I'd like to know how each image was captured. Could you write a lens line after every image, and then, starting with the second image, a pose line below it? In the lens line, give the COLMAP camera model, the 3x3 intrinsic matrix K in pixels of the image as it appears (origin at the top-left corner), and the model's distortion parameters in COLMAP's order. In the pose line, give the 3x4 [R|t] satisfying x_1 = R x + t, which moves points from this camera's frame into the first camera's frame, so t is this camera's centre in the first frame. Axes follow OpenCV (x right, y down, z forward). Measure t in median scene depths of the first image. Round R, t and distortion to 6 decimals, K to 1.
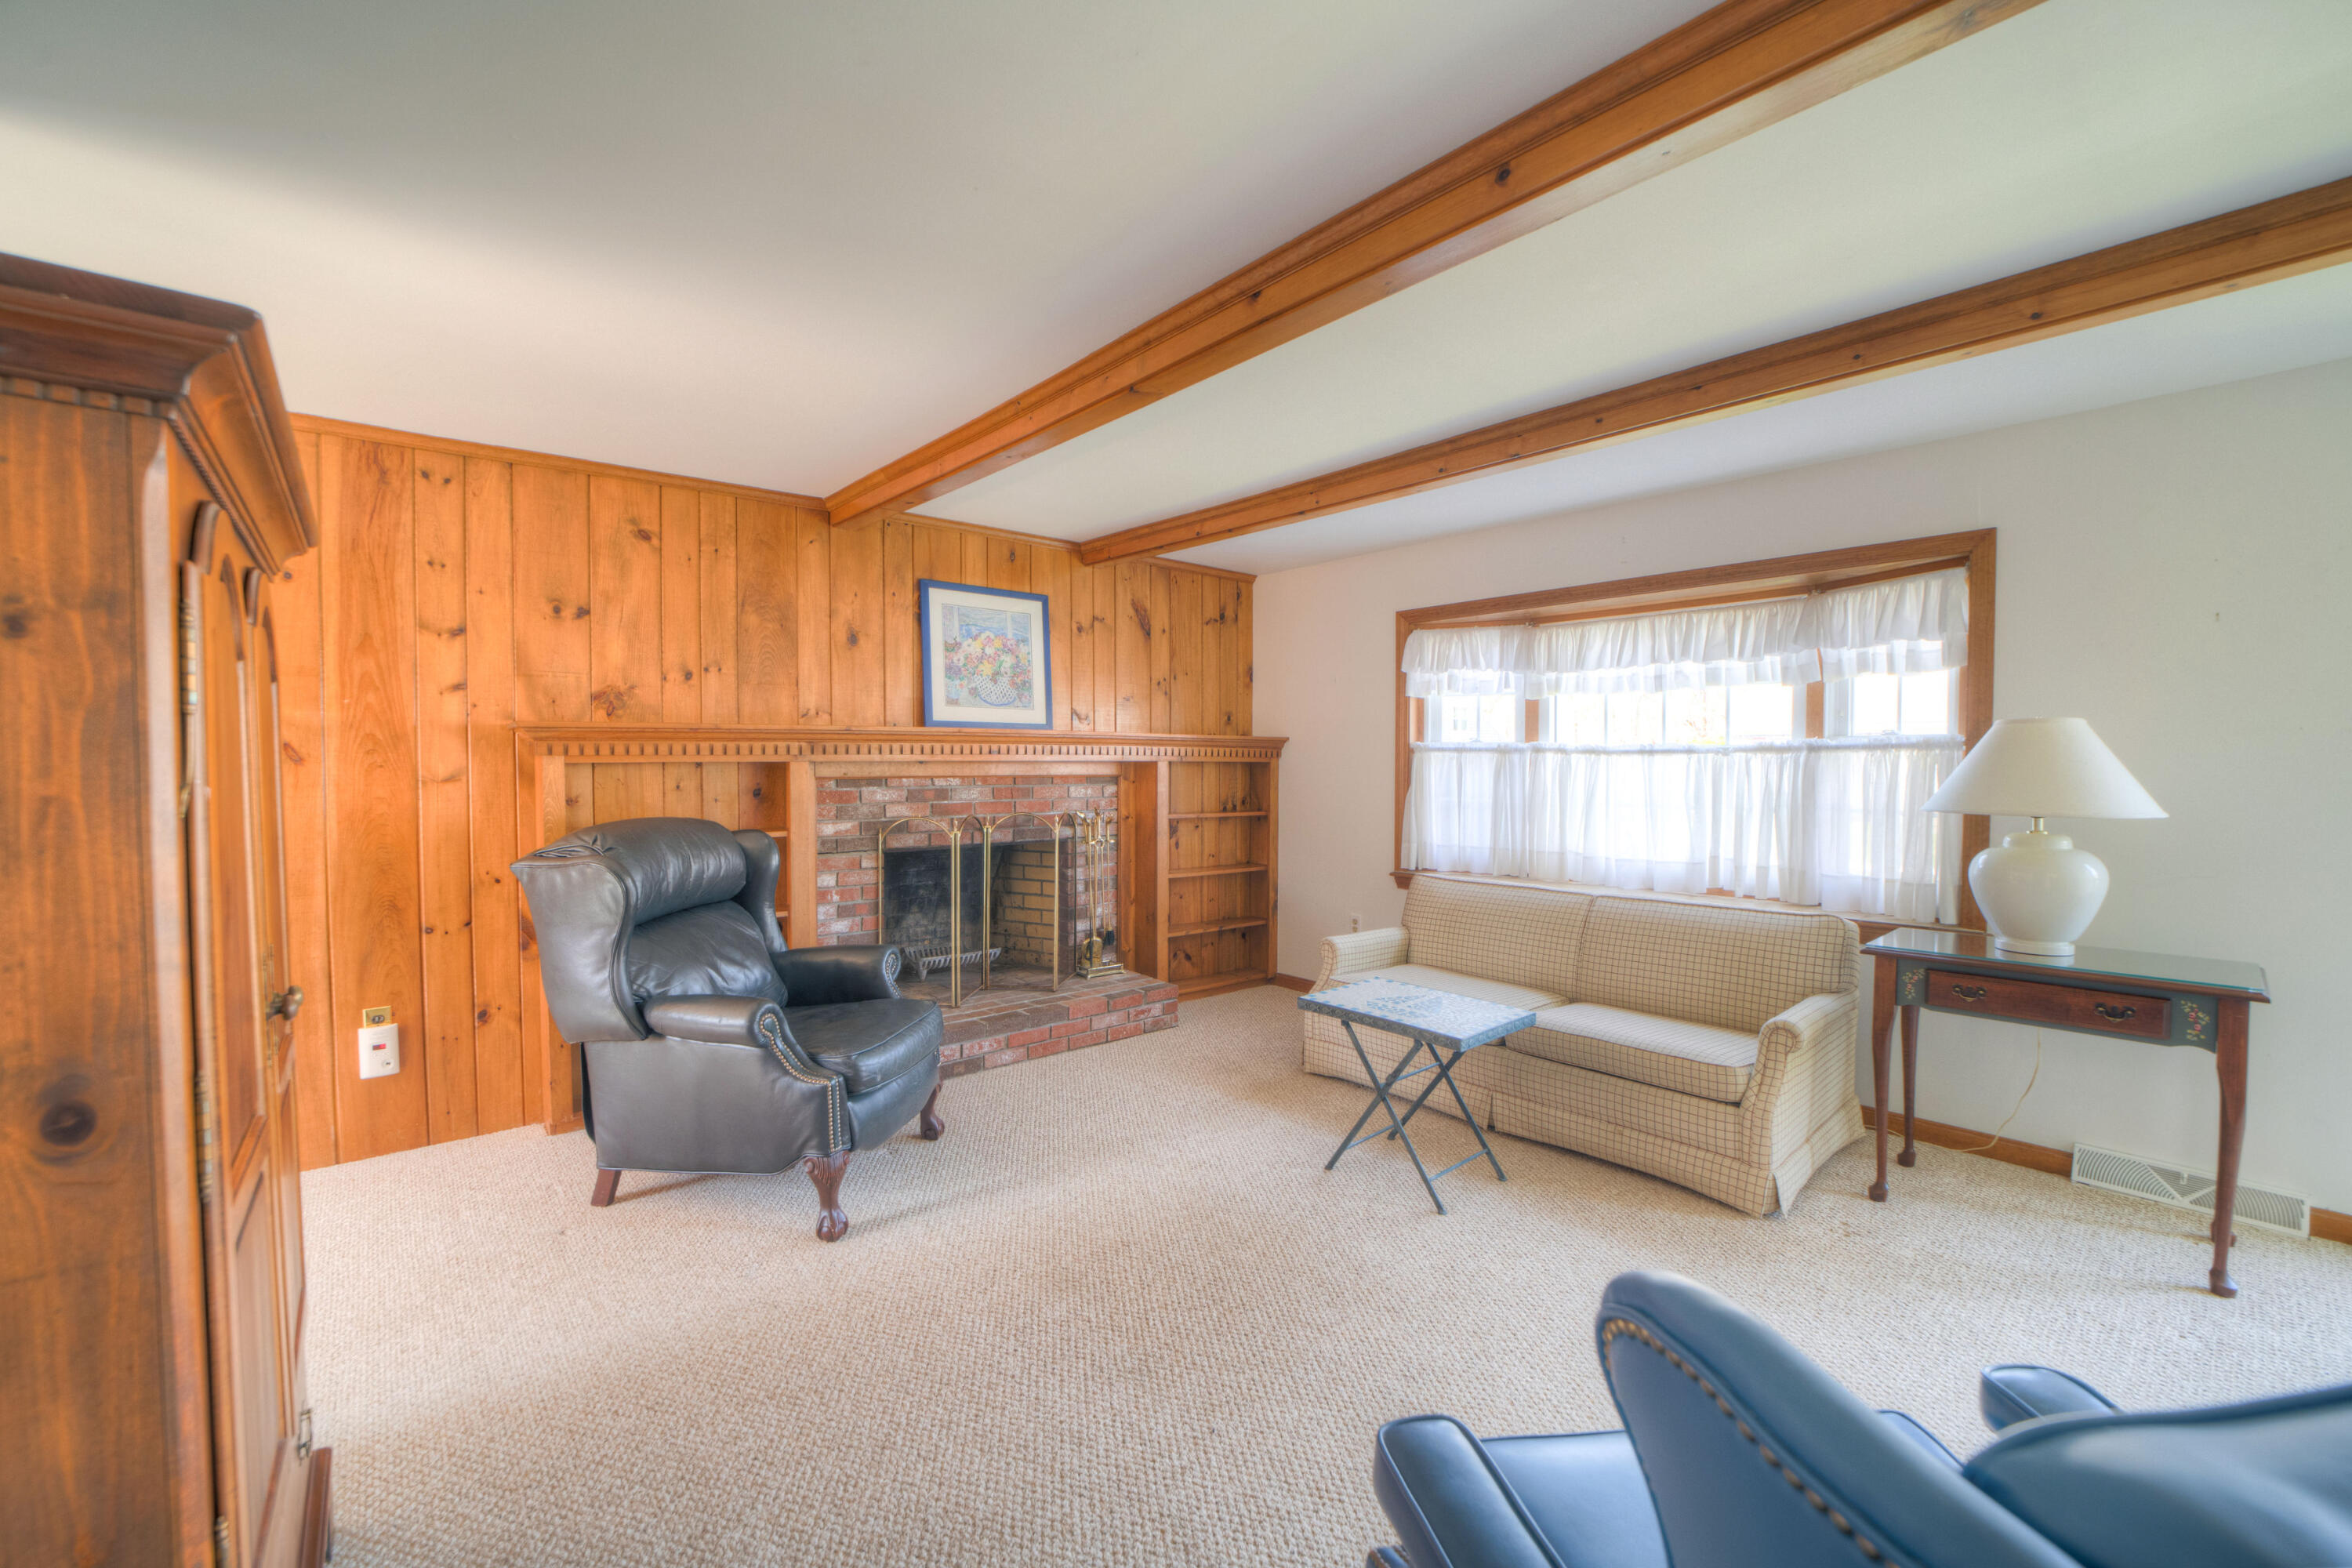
lens RADIAL K [[918.9, 0, 1179.6], [0, 918.9, 791.3], [0, 0, 1]] dist [-0.036806, 0.009091]
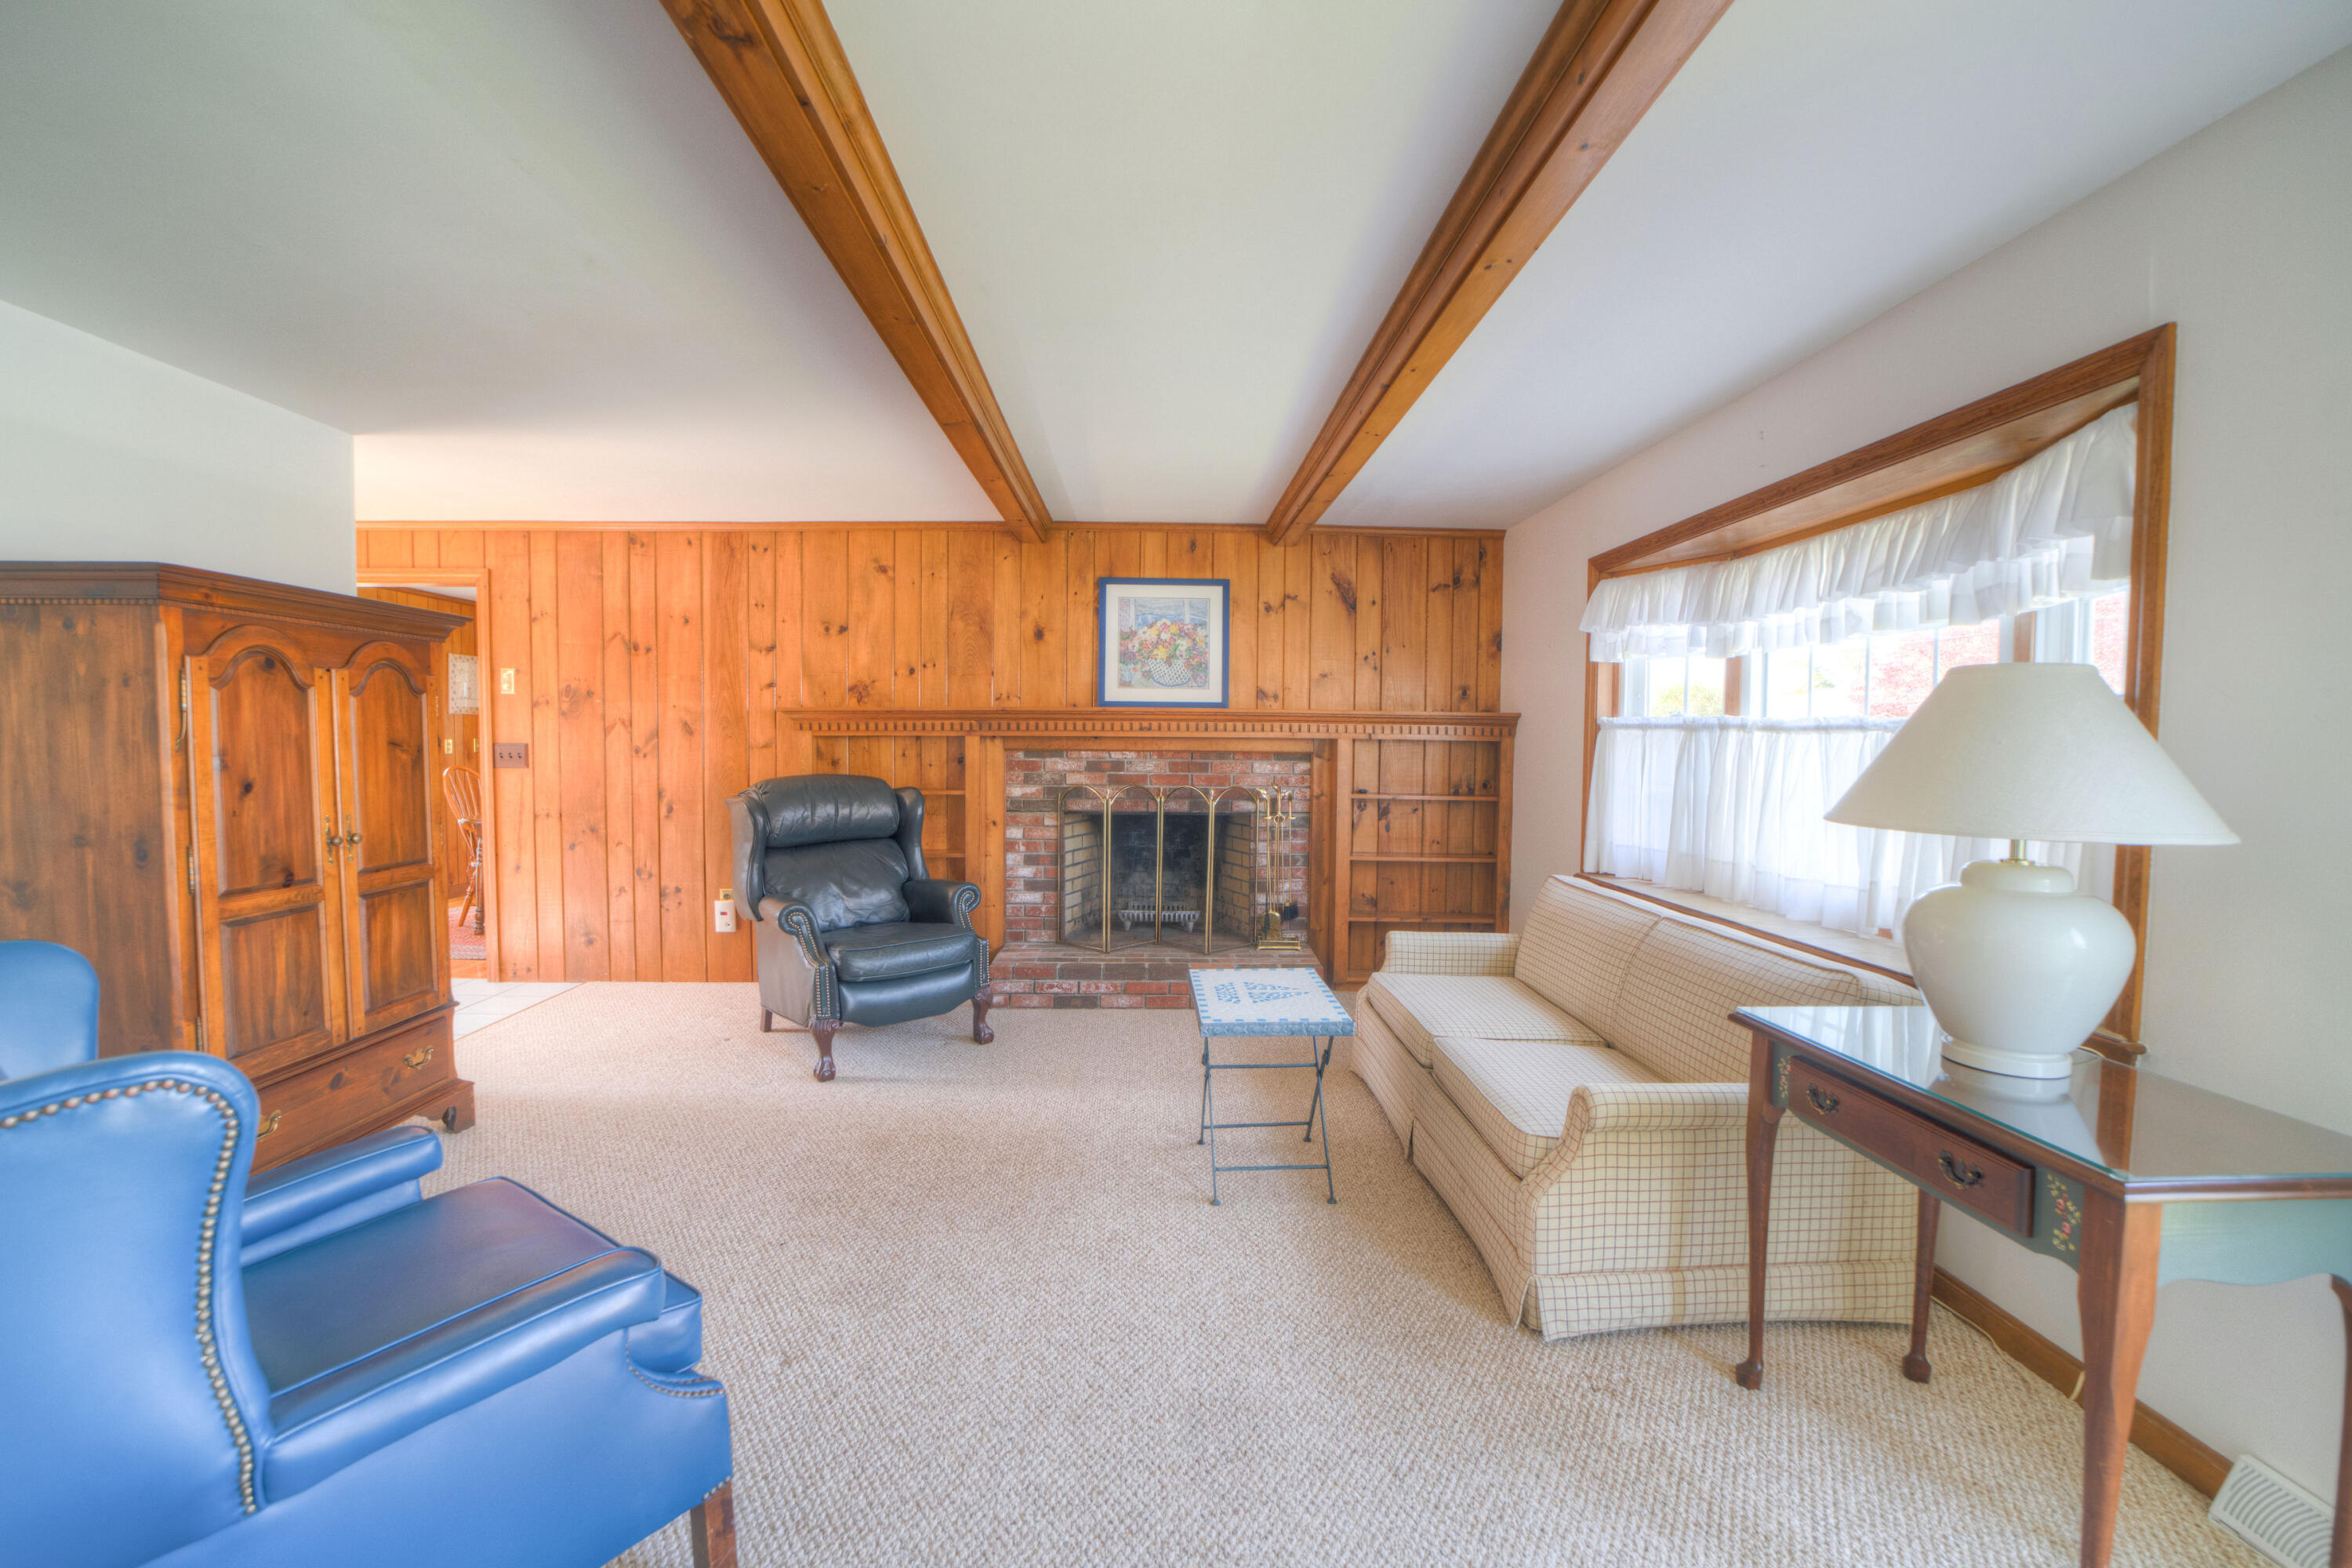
lens RADIAL K [[947.3, 0, 1182.9], [0, 947.3, 794.4], [0, 0, 1]] dist [-0.042960, 0.010977]
pose [[0.795800, 0.040662, -0.604193, 0.527234], [-0.027640, 0.999142, 0.030837, -0.000037], [0.604929, -0.007840, 0.796241, 0.117679]]
